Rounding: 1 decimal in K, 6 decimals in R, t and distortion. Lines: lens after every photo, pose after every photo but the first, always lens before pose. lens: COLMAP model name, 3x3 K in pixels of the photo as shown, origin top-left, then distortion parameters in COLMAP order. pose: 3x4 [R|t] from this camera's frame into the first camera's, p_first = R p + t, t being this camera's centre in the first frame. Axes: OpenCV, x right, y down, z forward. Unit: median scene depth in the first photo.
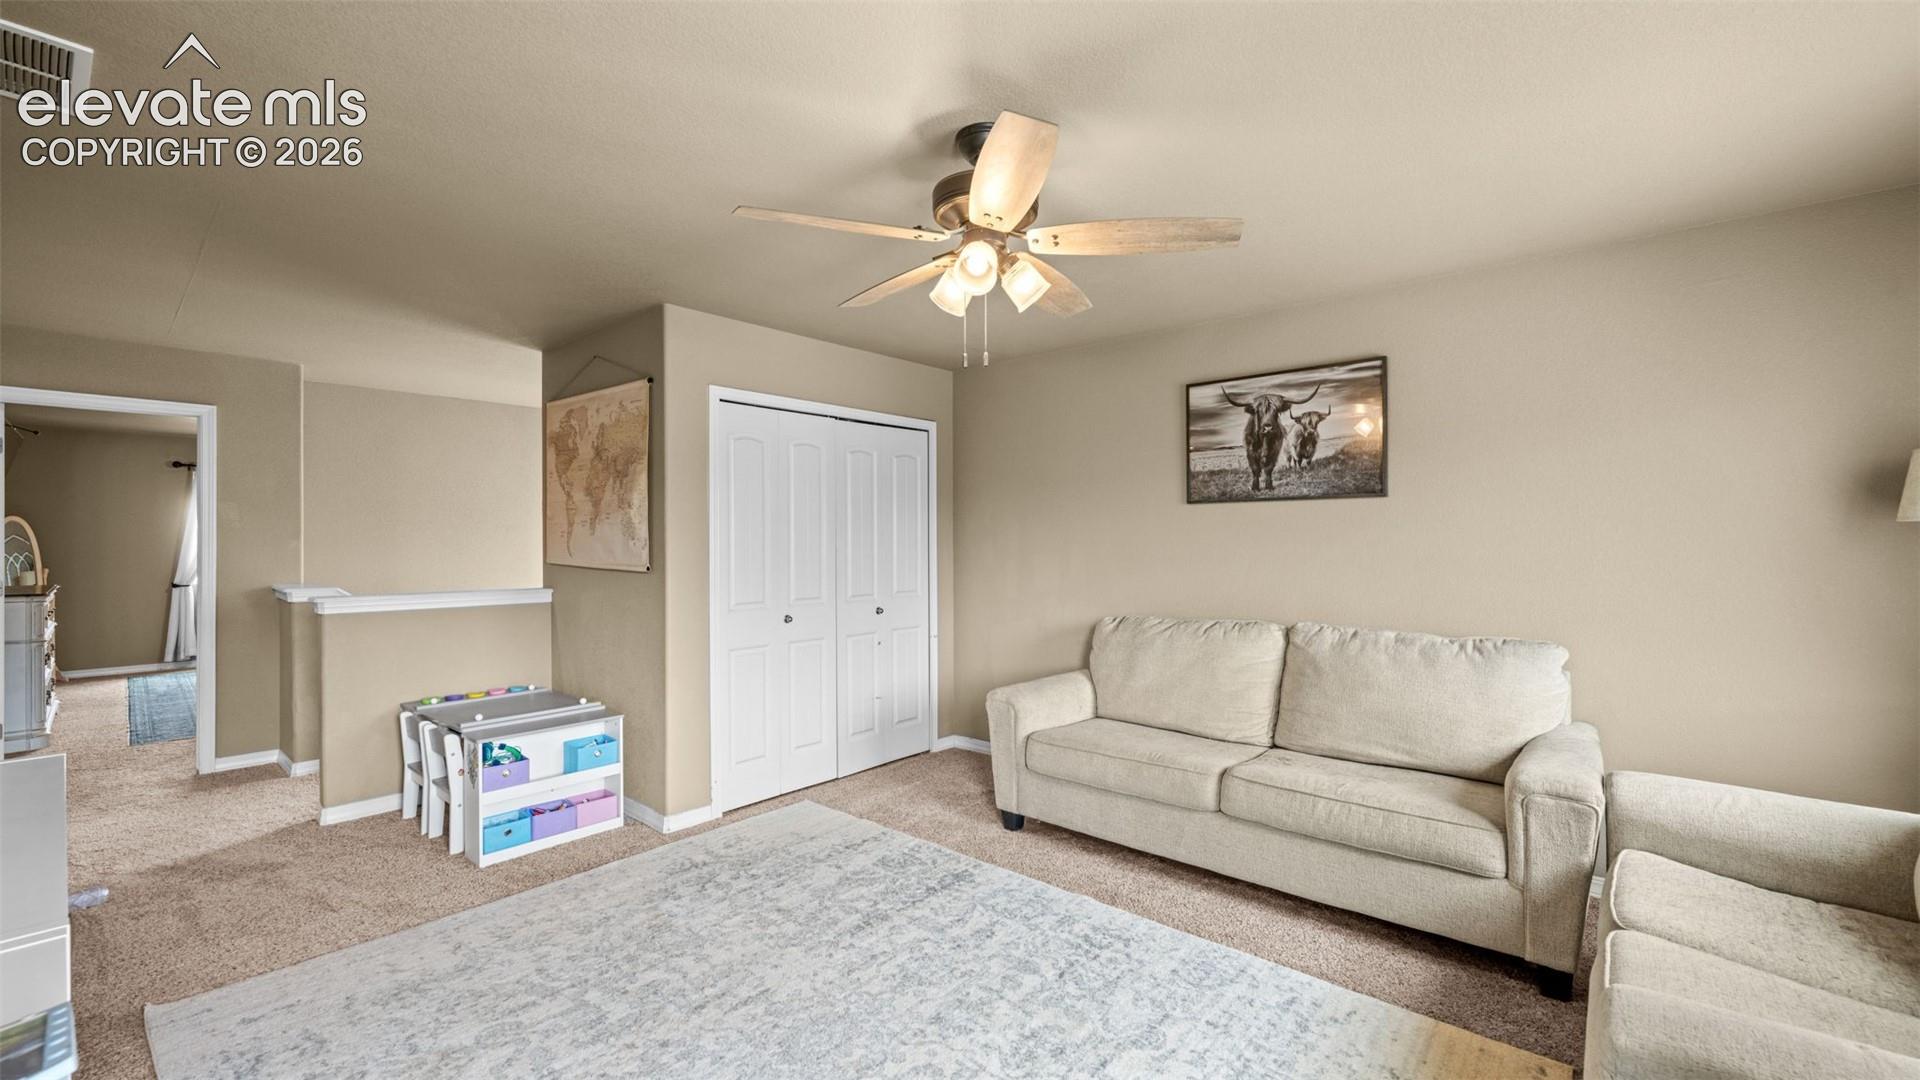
lens RADIAL K [[772.9, 0, 963.1], [0, 772.9, 542.6], [0, 0, 1]] dist [0.000702, 0.000101]
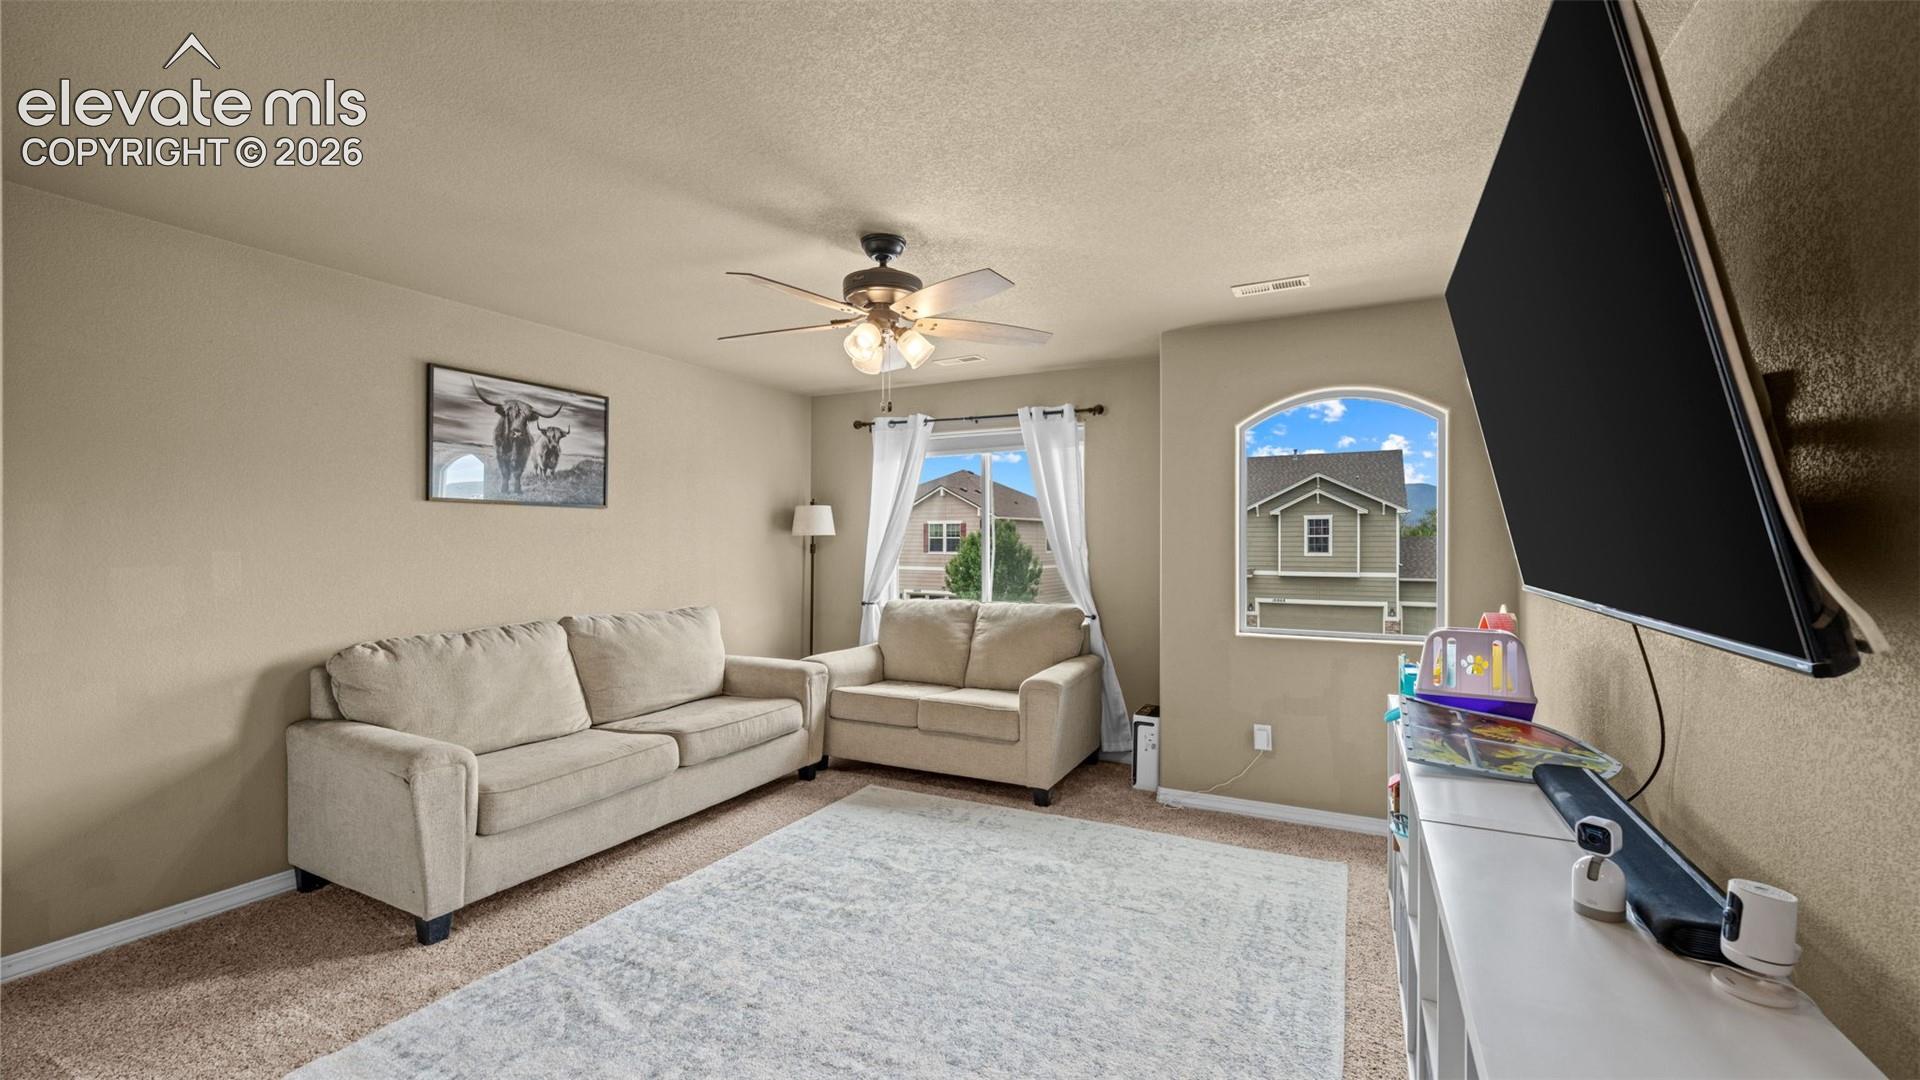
lens RADIAL K [[762.1, 0, 952.6], [0, 762.1, 544.9], [0, 0, 1]] dist [-0.000039, 0.000011]
pose [[-0.225771, -0.001234, 0.974180, -0.747133], [0.002718, 0.999995, 0.001897, -0.000798], [-0.974177, 0.003076, -0.225766, 0.691070]]
